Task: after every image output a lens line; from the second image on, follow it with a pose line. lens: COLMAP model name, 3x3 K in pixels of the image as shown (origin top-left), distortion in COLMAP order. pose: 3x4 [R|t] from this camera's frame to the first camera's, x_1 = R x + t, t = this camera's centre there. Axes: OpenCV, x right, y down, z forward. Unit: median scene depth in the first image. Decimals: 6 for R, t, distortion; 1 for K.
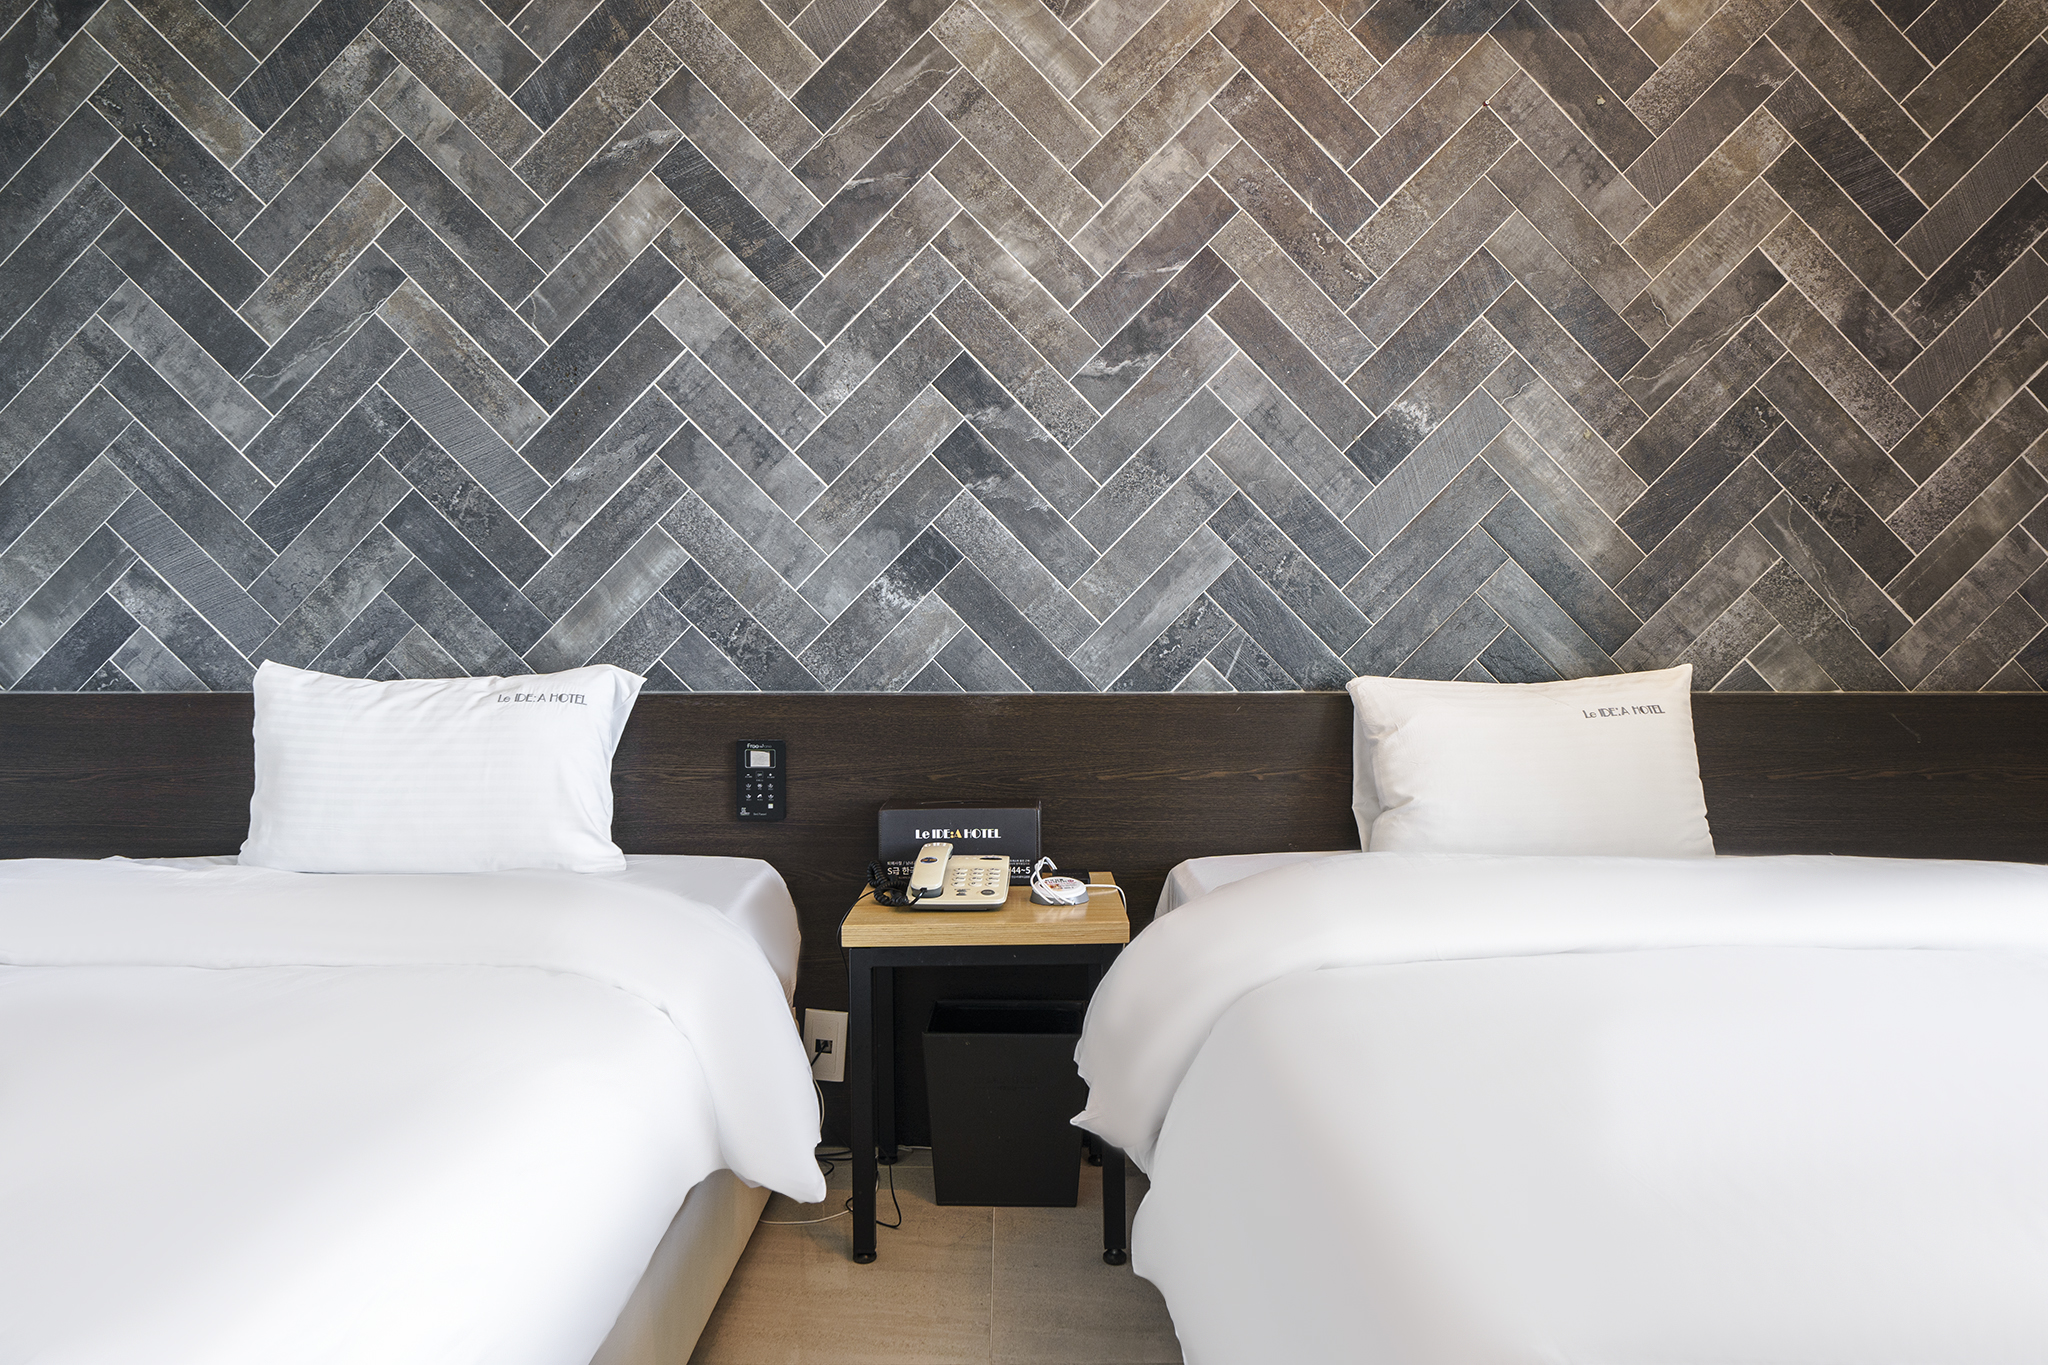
lens RADIAL K [[1377.1, 0, 1022.5], [0, 1377.1, 688.1], [0, 0, 1]] dist [-0.001626, 0.002983]
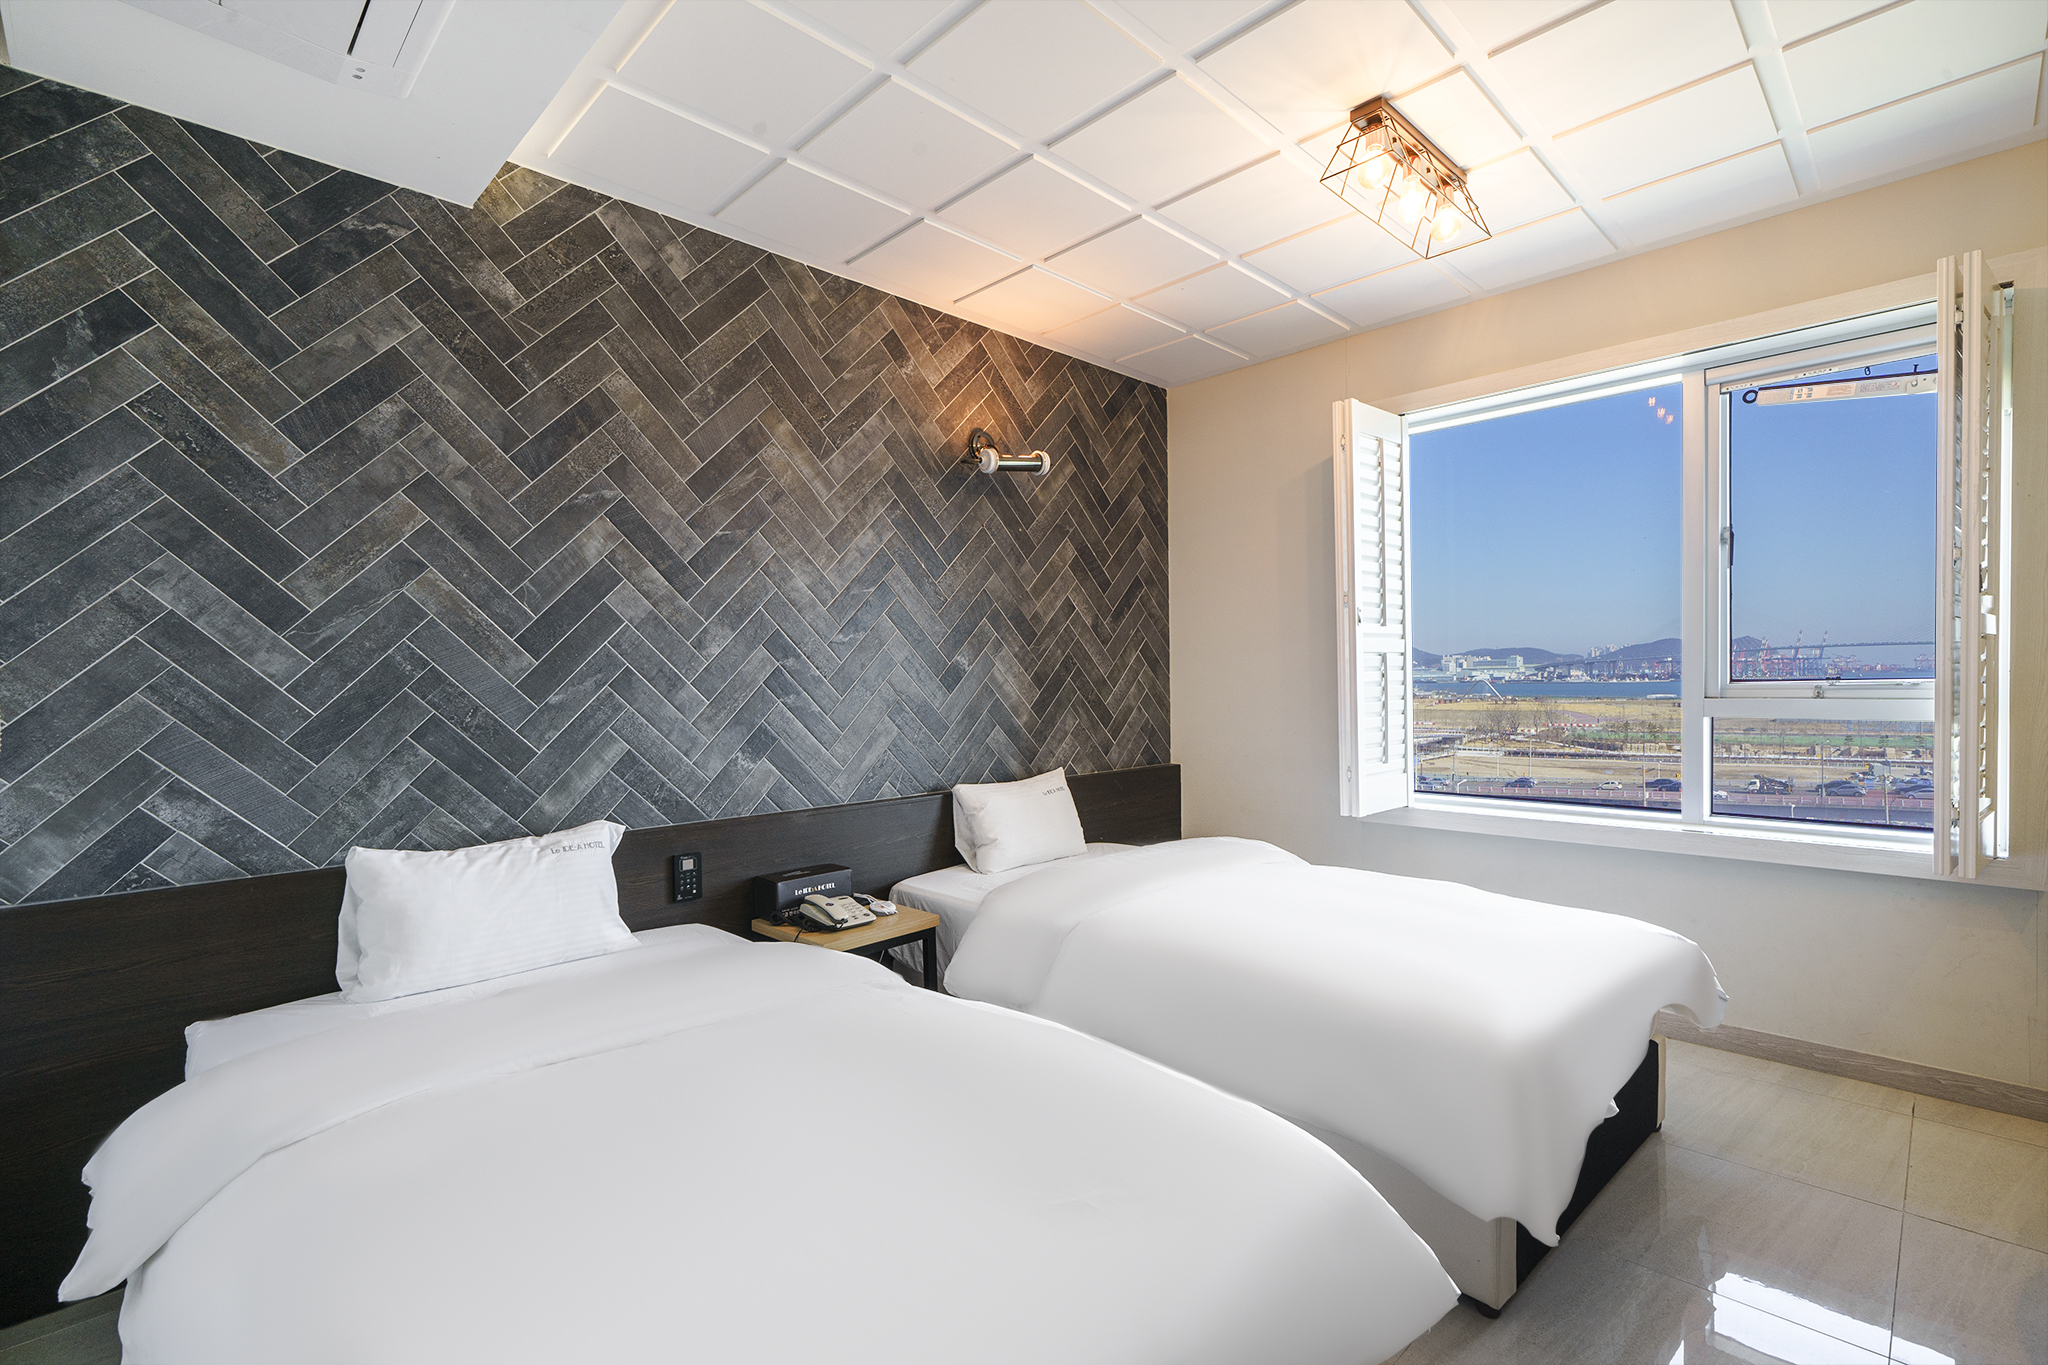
lens RADIAL K [[936.9, 0, 1023.9], [0, 936.9, 682.6], [0, 0, 1]] dist [0.001803, -0.000038]
pose [[0.717000, -0.014625, 0.696920, -0.686930], [0.048832, 0.998378, -0.029287, -0.117902], [-0.695360, 0.055031, 0.716551, -0.134063]]
